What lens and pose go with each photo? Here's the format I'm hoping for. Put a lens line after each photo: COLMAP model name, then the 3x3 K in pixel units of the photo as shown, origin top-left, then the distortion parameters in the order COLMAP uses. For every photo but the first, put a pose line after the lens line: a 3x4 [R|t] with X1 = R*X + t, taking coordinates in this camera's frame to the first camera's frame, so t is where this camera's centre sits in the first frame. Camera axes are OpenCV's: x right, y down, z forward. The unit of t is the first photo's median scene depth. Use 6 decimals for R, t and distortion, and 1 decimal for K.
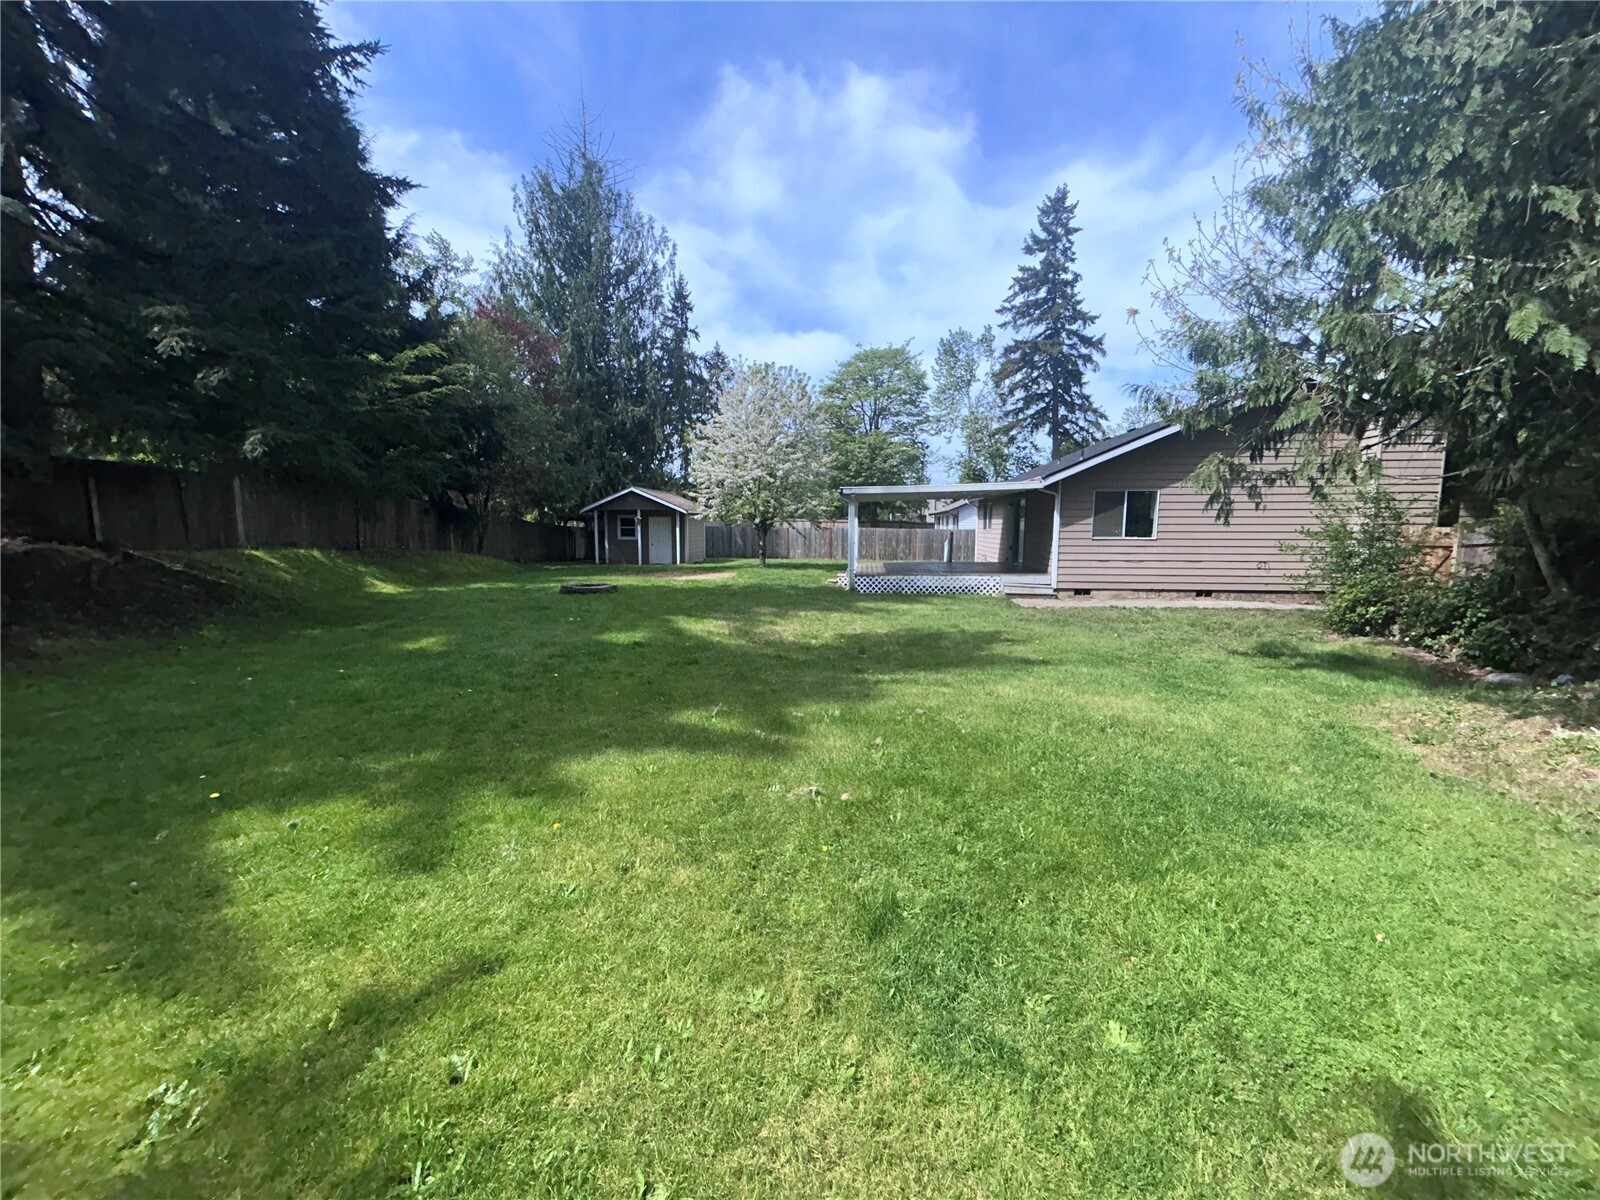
lens RADIAL K [[643.3, 0, 801.1], [0, 643.3, 601.7], [0, 0, 1]] dist [0.000230, -0.000521]
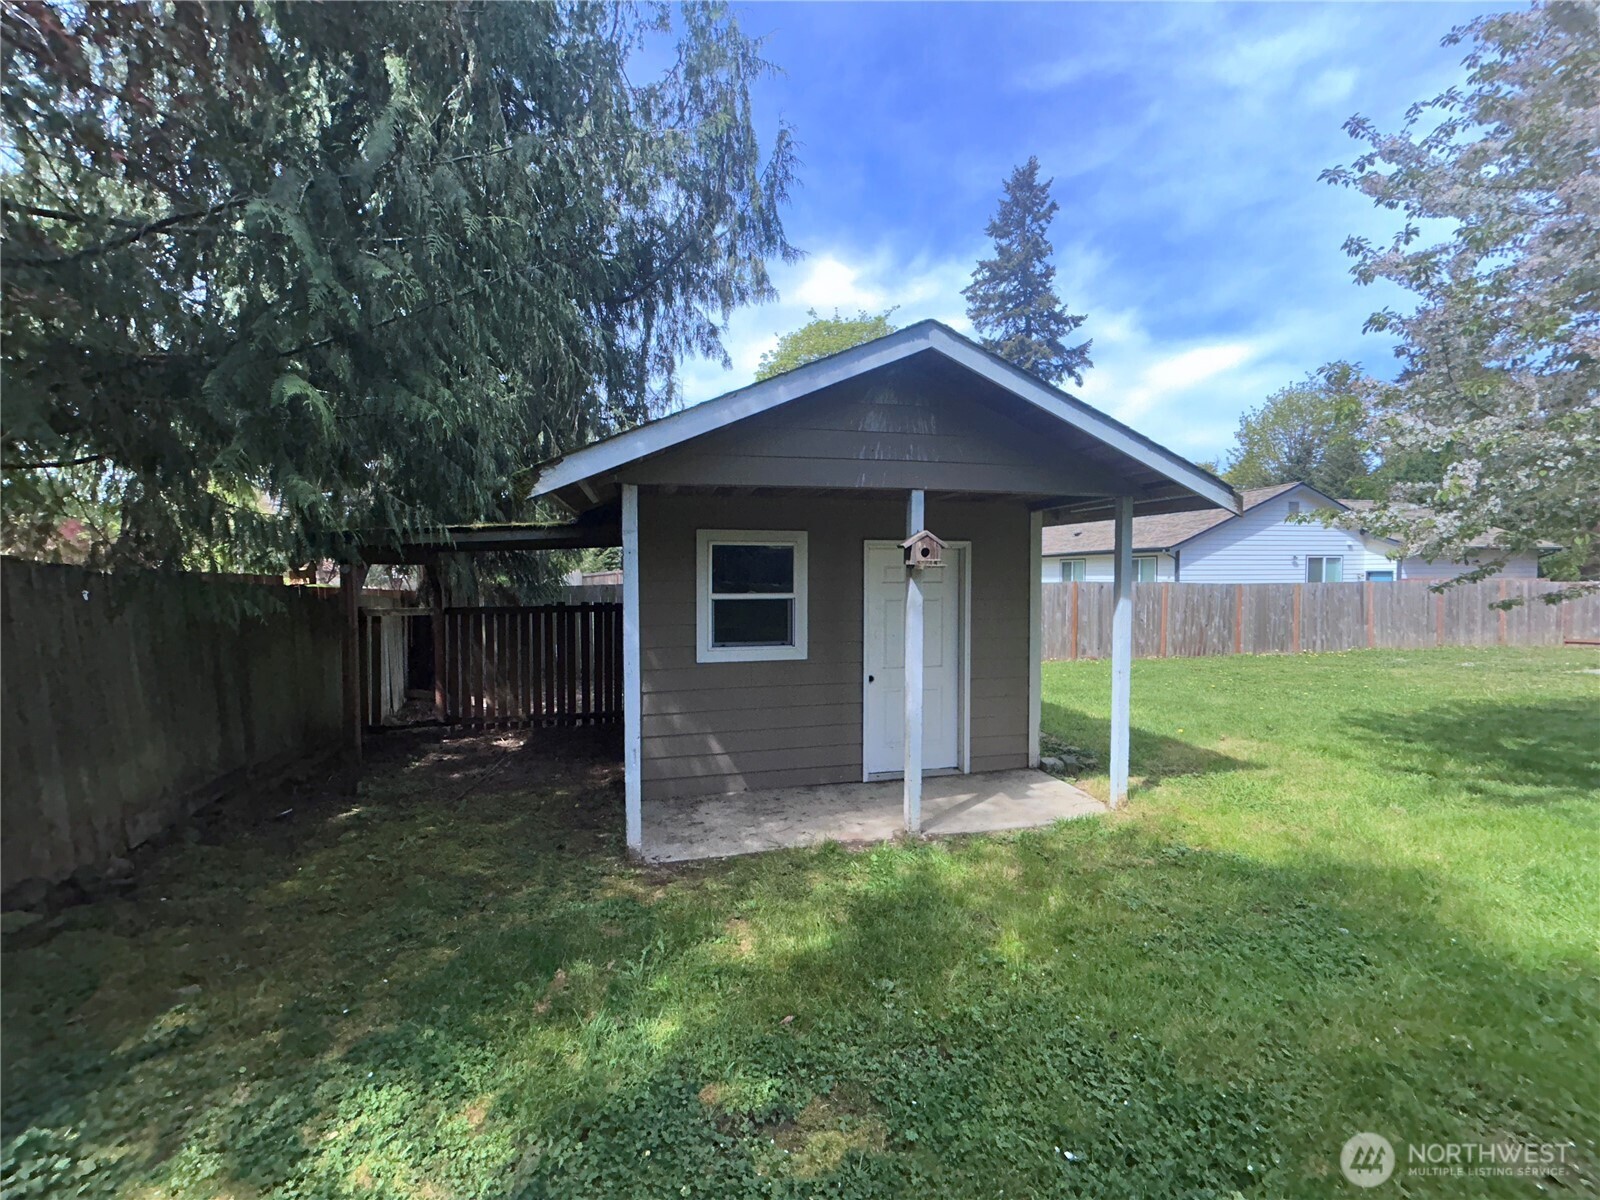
lens RADIAL K [[643.3, 0, 799.0], [0, 643.3, 594.6], [0, 0, 1]] dist [0.000230, -0.000521]
pose [[0.934819, -0.024106, 0.354306, -0.163381], [0.058894, 0.994401, -0.087734, -0.049340], [-0.350207, 0.102882, 0.931005, 0.409032]]
